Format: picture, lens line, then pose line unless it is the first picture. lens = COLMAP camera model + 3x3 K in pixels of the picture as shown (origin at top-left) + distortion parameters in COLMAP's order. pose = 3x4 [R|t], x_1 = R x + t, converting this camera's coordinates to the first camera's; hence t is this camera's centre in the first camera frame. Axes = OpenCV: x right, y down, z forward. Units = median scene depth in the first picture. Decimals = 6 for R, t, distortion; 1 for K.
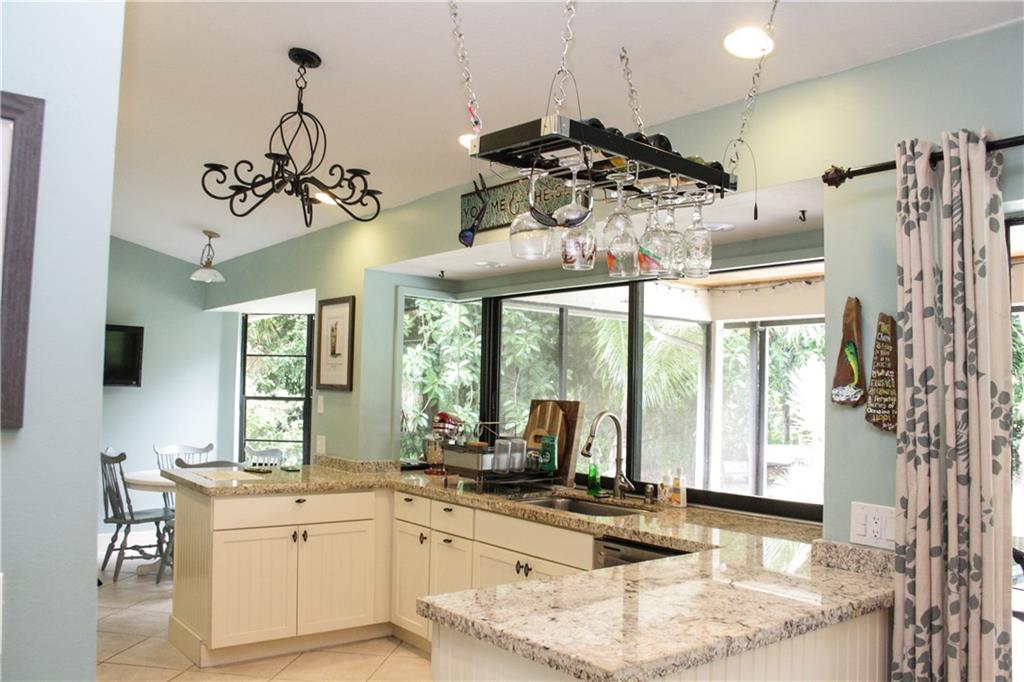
lens RADIAL K [[848.1, 0, 512.0], [0, 848.1, 341.0], [0, 0, 1]] dist [-0.081405, 0.001760]
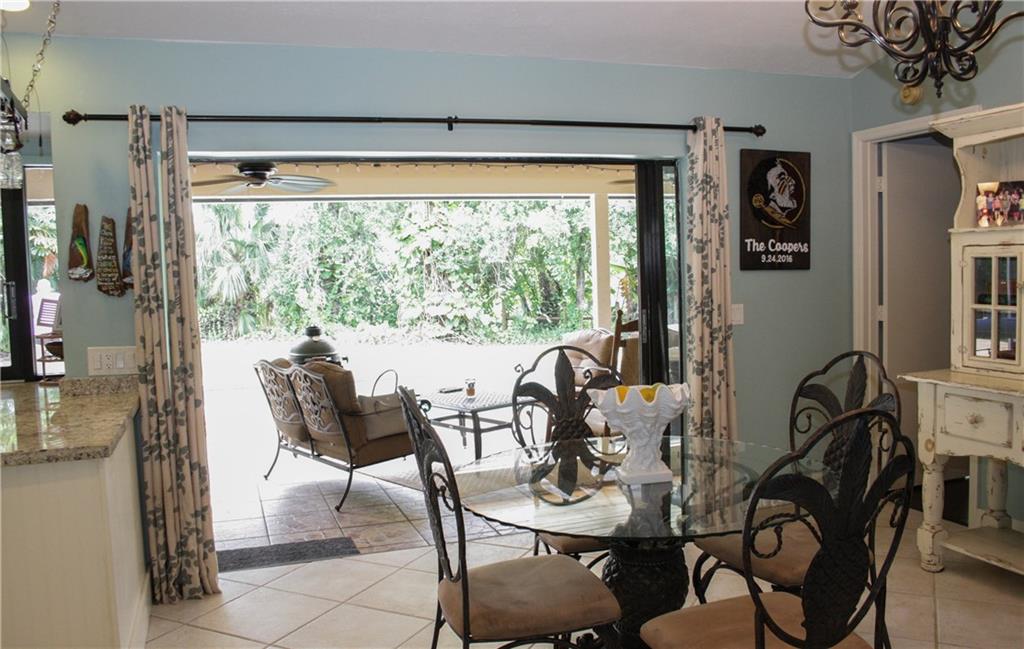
lens RADIAL K [[909.7, 0, 512.0], [0, 909.7, 324.5], [0, 0, 1]] dist [-0.010359, -0.006349]
pose [[0.319983, -0.095986, 0.942548, -0.927701], [-0.009746, 0.994468, 0.104582, -0.020037], [-0.947373, -0.042651, 0.317278, -0.209995]]
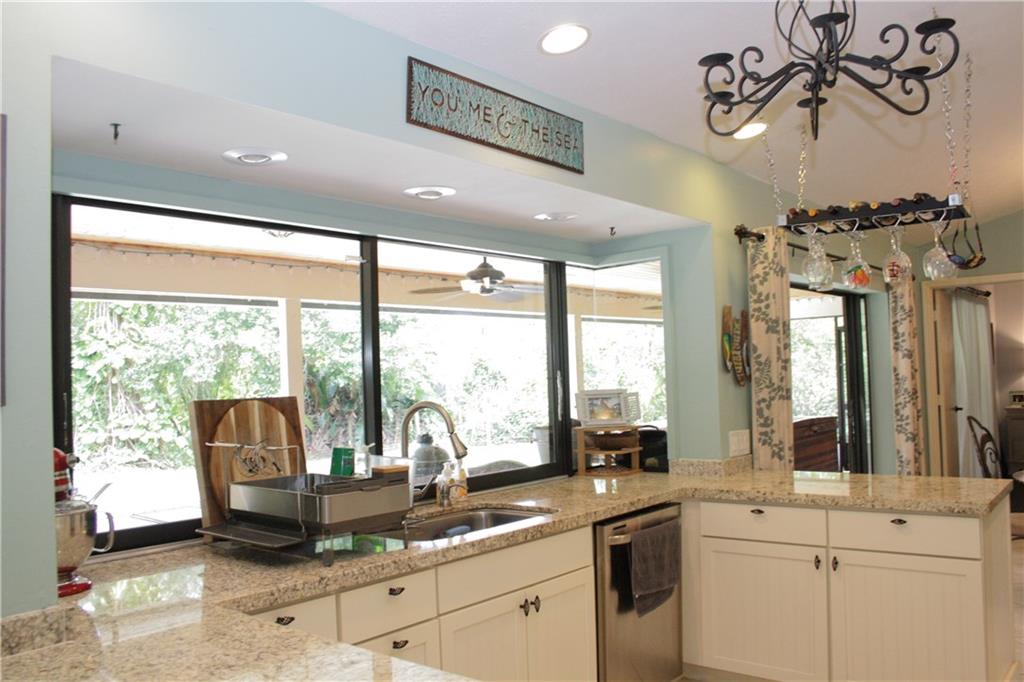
lens RADIAL K [[883.2, 0, 512.0], [0, 883.2, 341.0], [0, 0, 1]] dist [0.002823, 0.002352]
pose [[-0.244010, 0.020478, 0.969557, -1.403159], [-0.024479, 0.999328, -0.027267, 0.092860], [-0.969464, -0.030387, -0.243344, 2.225991]]
